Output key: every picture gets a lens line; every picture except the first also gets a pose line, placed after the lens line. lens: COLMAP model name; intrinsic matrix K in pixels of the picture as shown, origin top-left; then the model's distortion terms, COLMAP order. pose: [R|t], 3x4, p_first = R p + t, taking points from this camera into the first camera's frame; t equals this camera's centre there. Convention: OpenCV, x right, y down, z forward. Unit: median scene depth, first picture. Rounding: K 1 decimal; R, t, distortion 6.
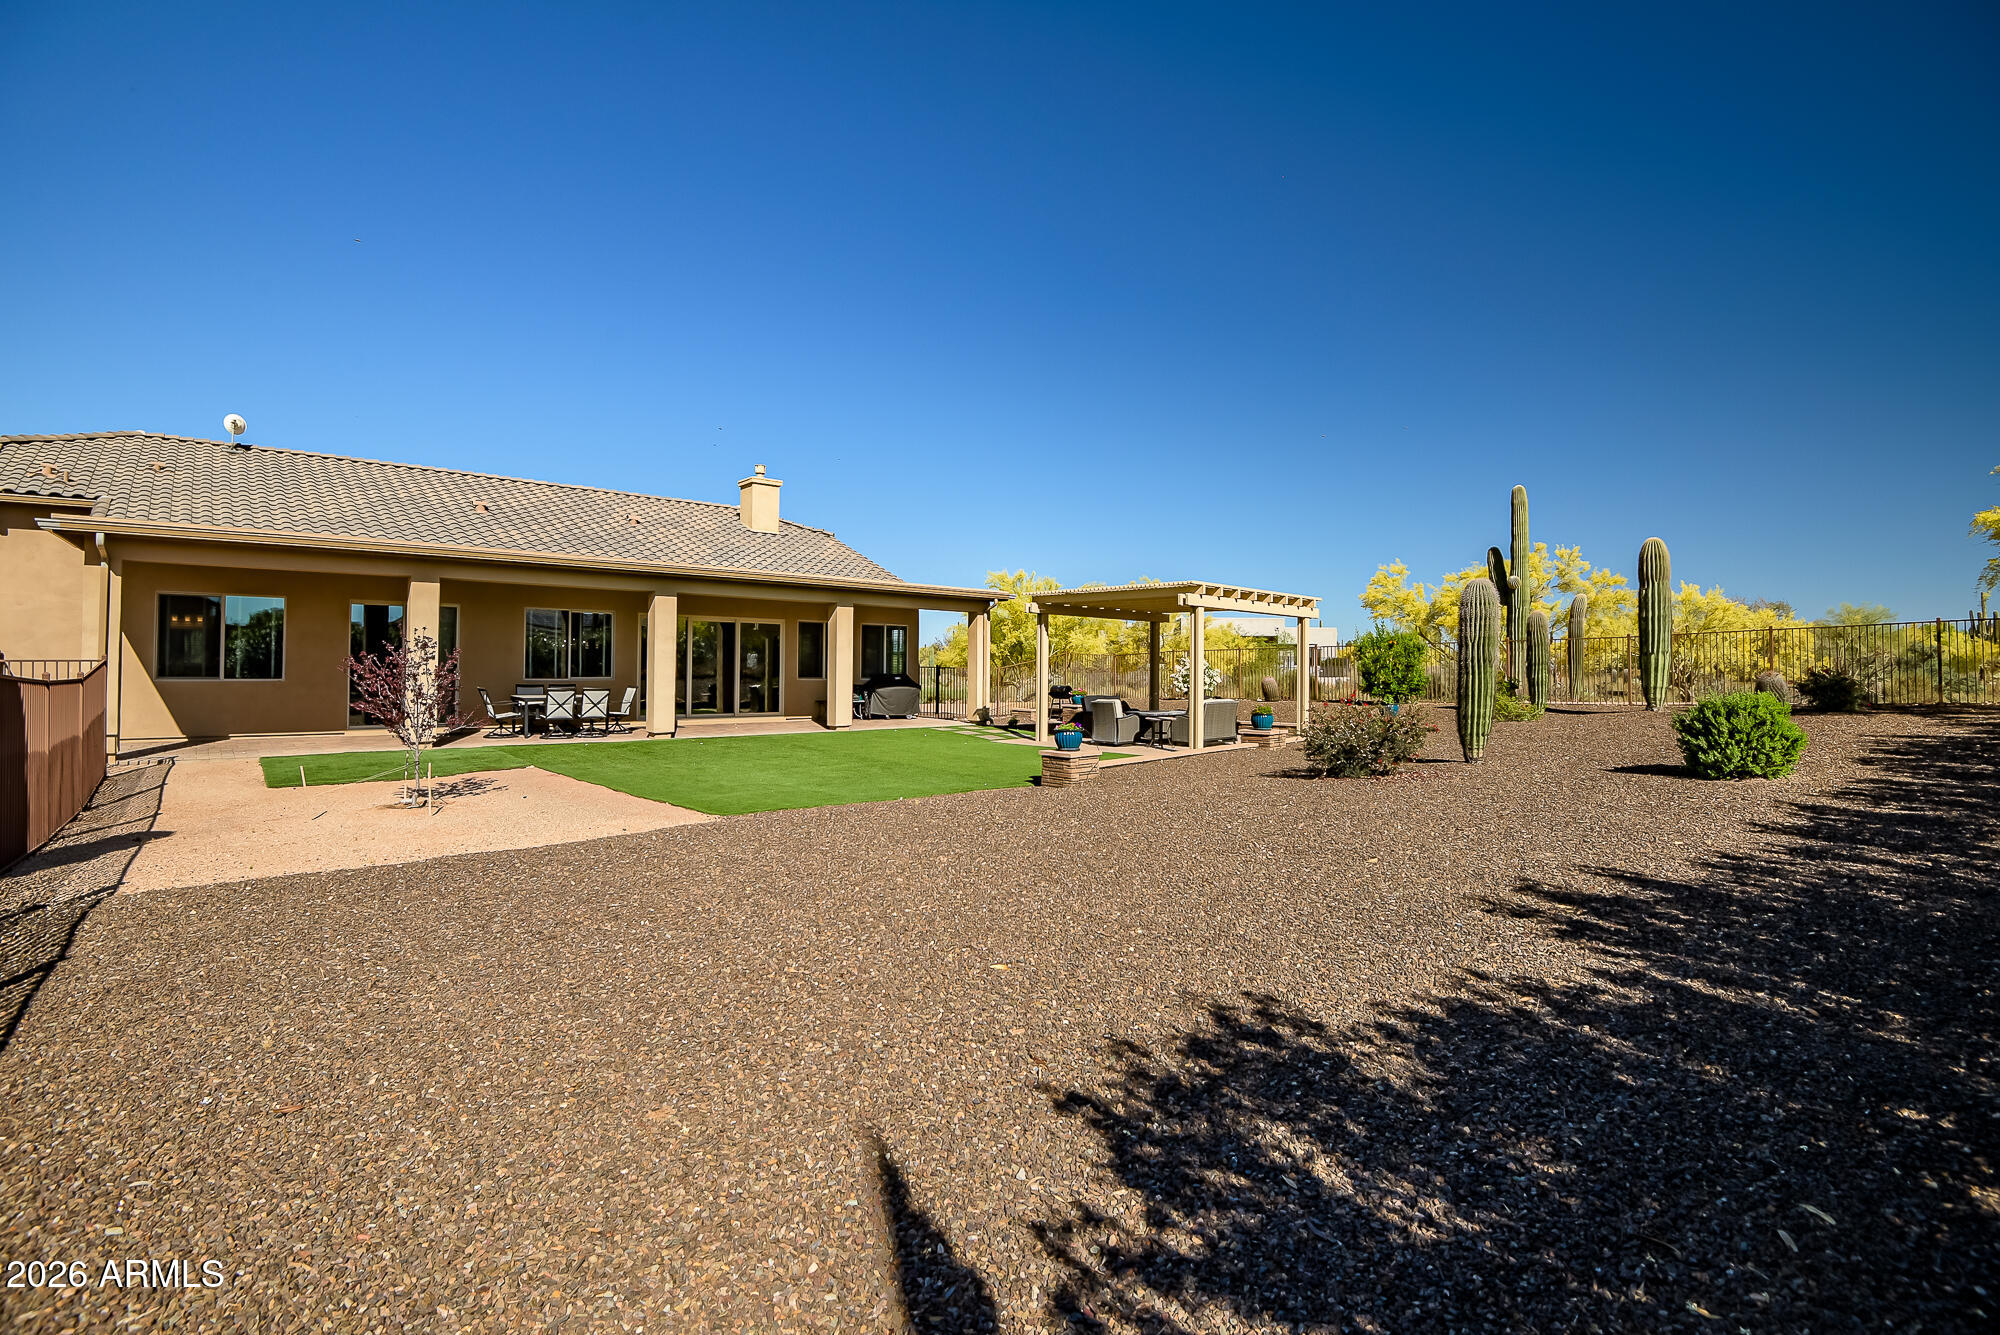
lens RADIAL K [[929.8, 0, 1002.1], [0, 929.8, 658.0], [0, 0, 1]] dist [0.010785, -0.030738]
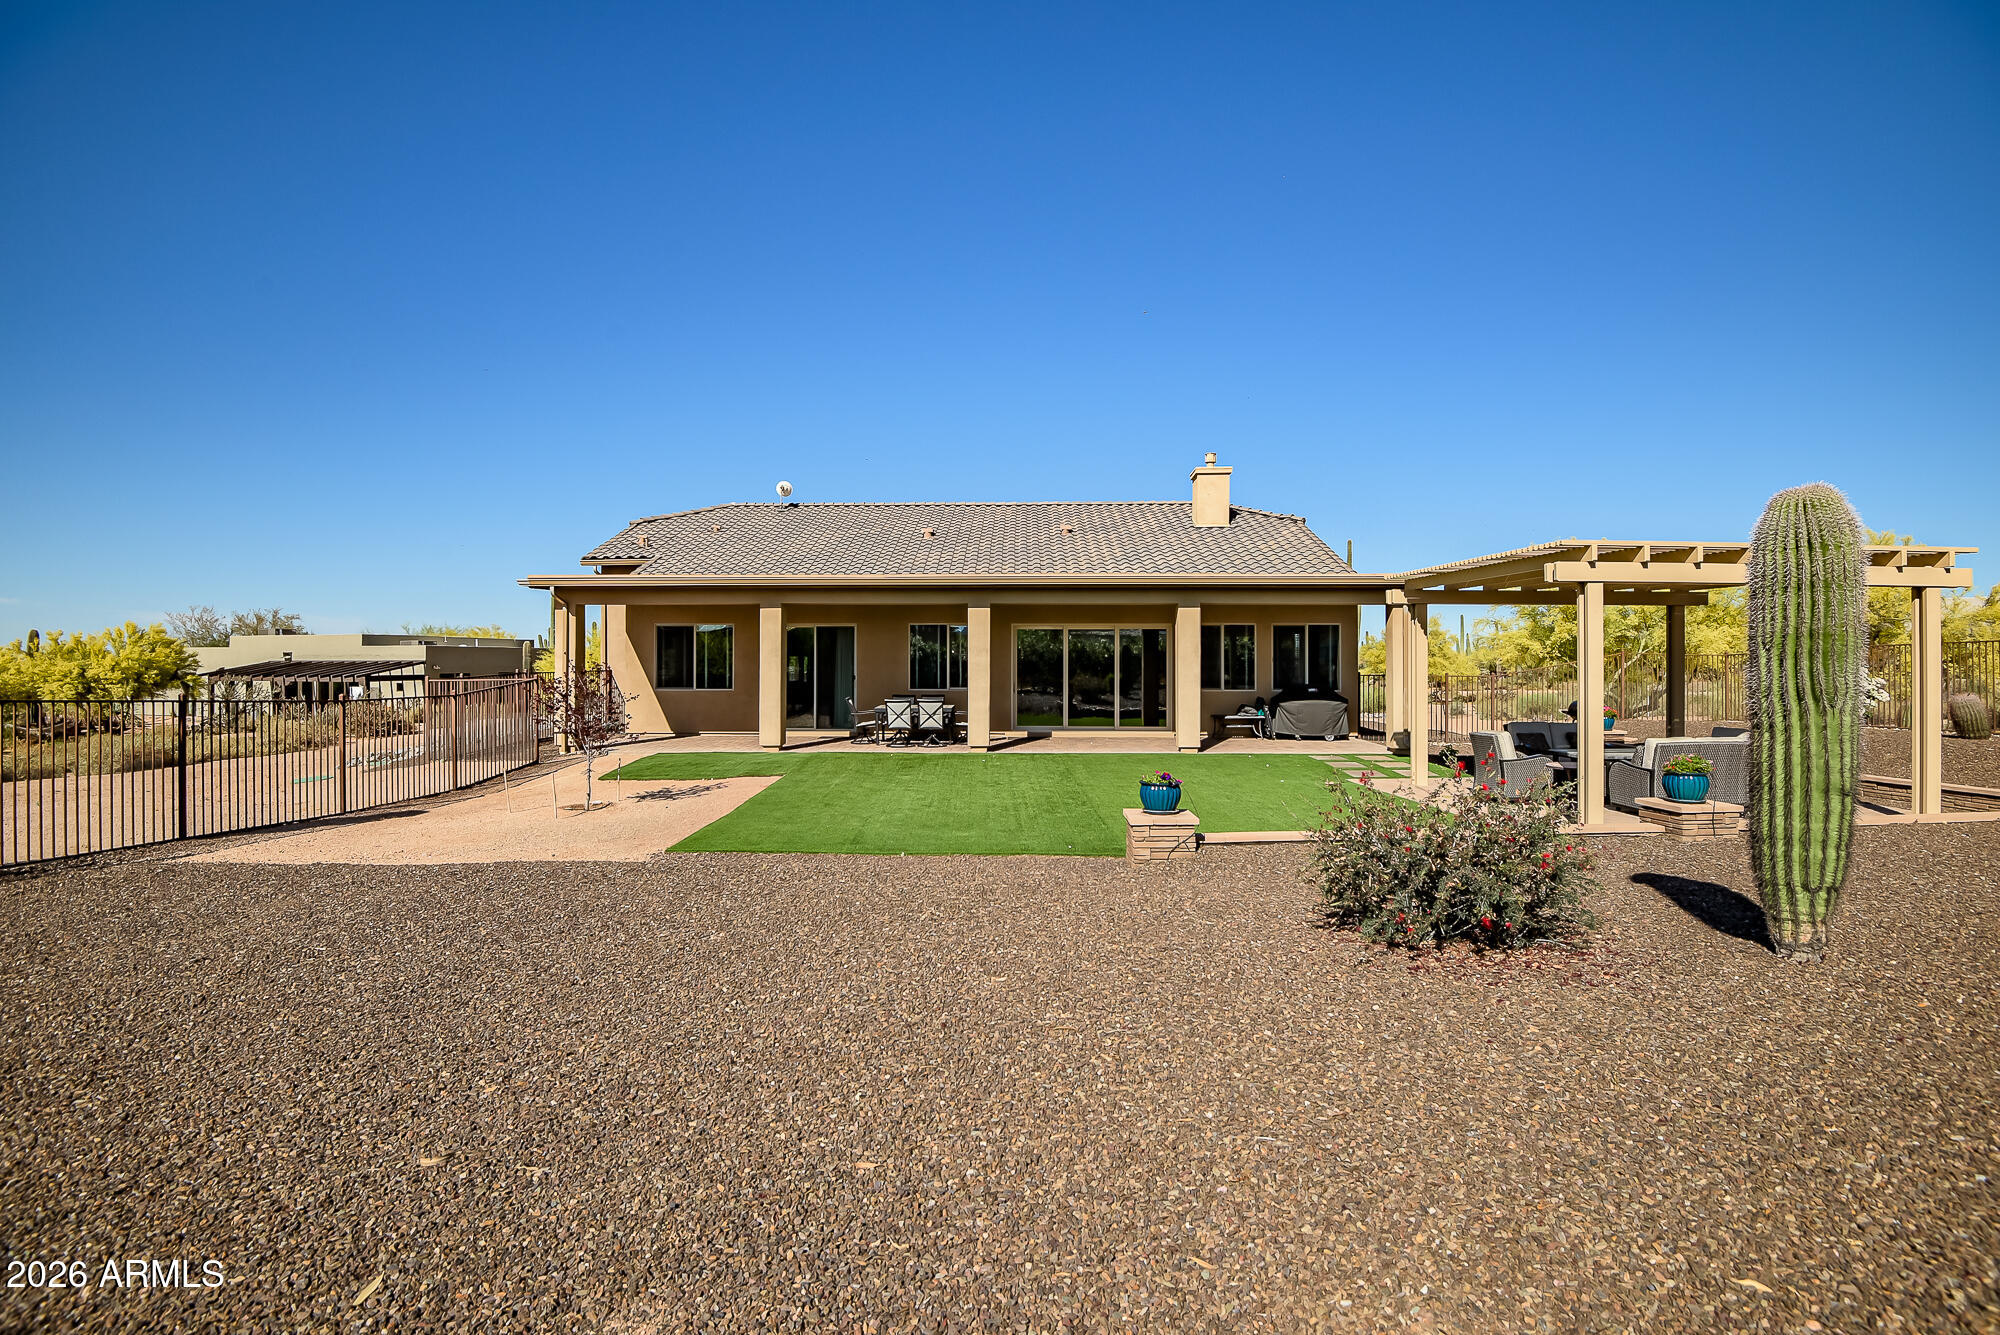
lens RADIAL K [[929.8, 0, 1002.1], [0, 929.8, 658.0], [0, 0, 1]] dist [0.010785, -0.030738]
pose [[0.733929, -0.012136, -0.679118, 0.312031], [0.013748, 0.999901, -0.003012, -0.009552], [0.679087, -0.007126, 0.734023, 0.282144]]
